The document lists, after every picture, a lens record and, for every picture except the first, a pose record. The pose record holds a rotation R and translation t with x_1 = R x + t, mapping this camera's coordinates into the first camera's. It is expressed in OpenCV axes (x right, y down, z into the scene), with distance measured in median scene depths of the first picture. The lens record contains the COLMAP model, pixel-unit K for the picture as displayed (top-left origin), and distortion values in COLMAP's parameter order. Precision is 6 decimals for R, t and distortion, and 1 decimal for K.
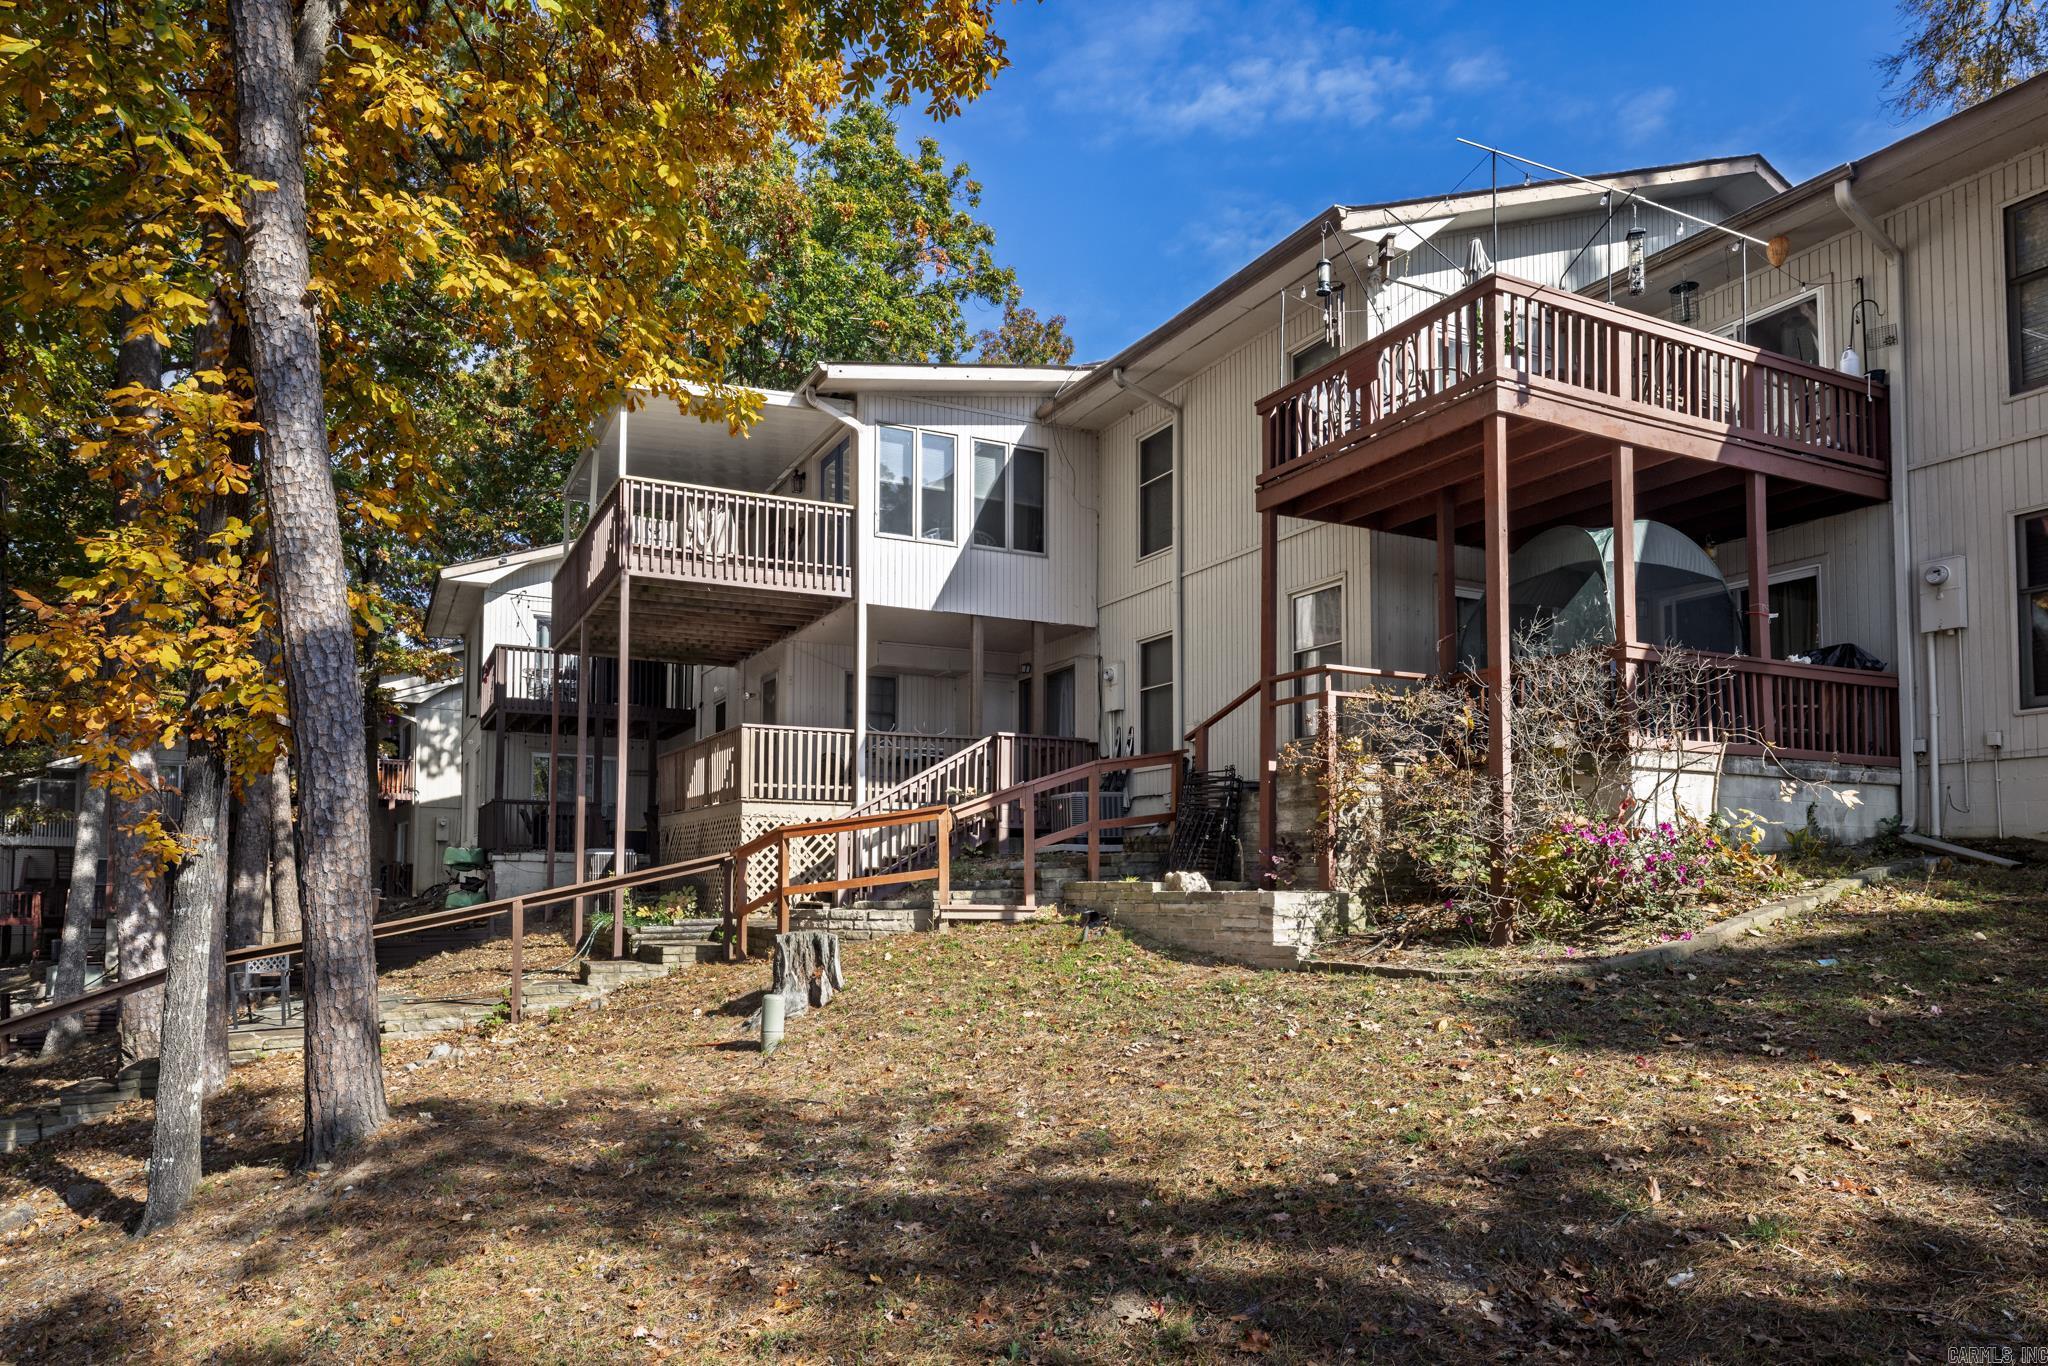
lens RADIAL K [[1269.8, 0, 1021.8], [0, 1269.8, 714.0], [0, 0, 1]] dist [-0.008288, -0.002643]
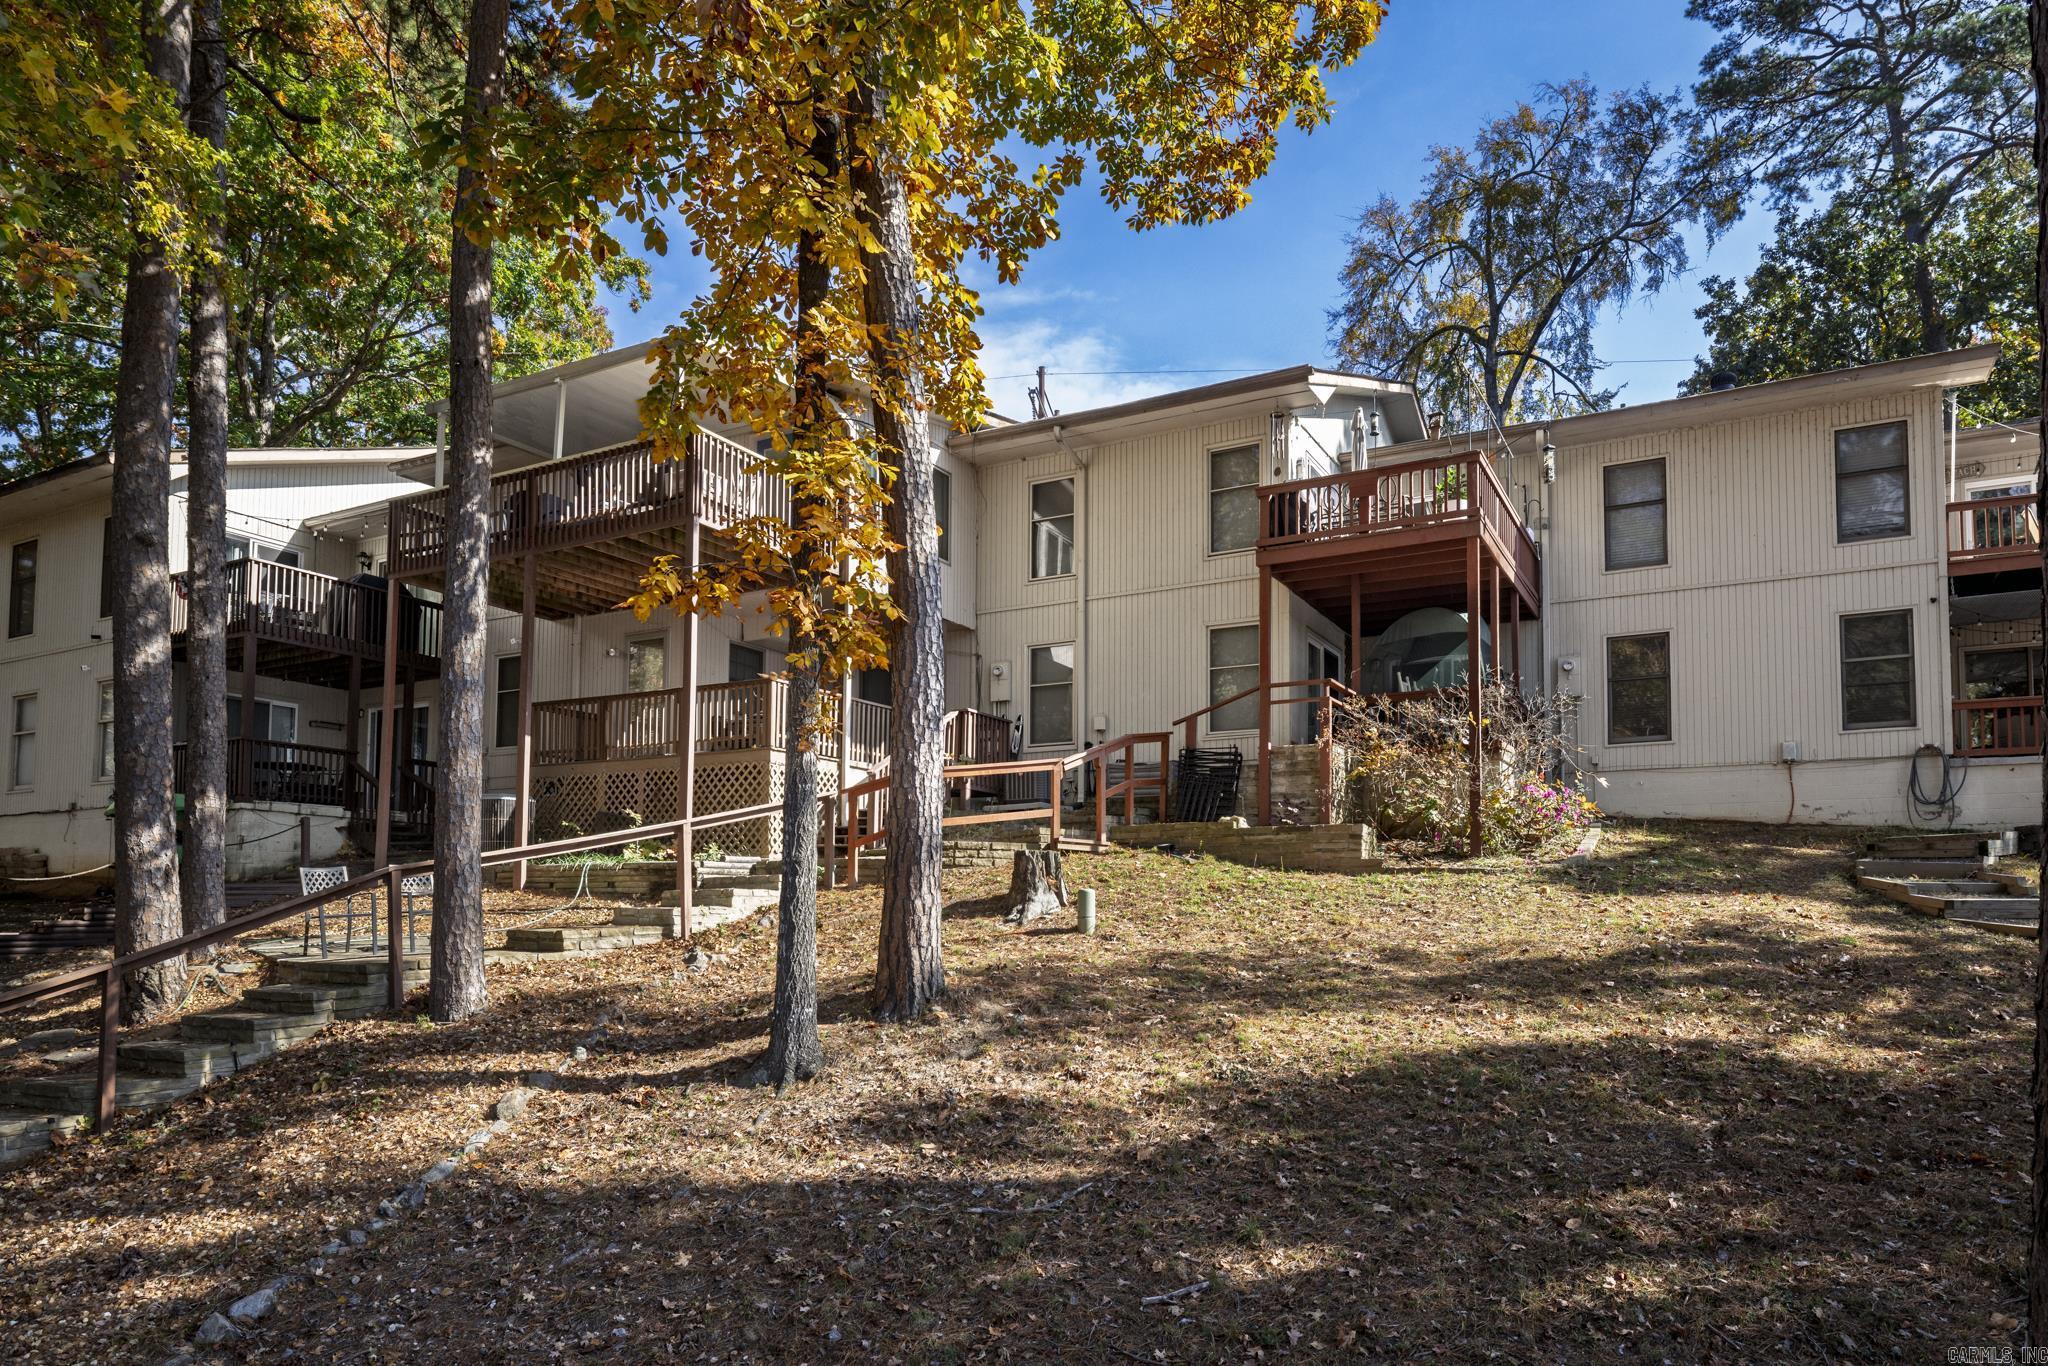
lens RADIAL K [[1269.8, 0, 1021.8], [0, 1269.8, 714.0], [0, 0, 1]] dist [-0.008288, -0.002643]
pose [[0.816925, 0.091494, 0.569440, -0.712175], [-0.075103, 0.995806, -0.052255, 0.084965], [-0.571833, -0.000078, 0.820370, -0.003429]]
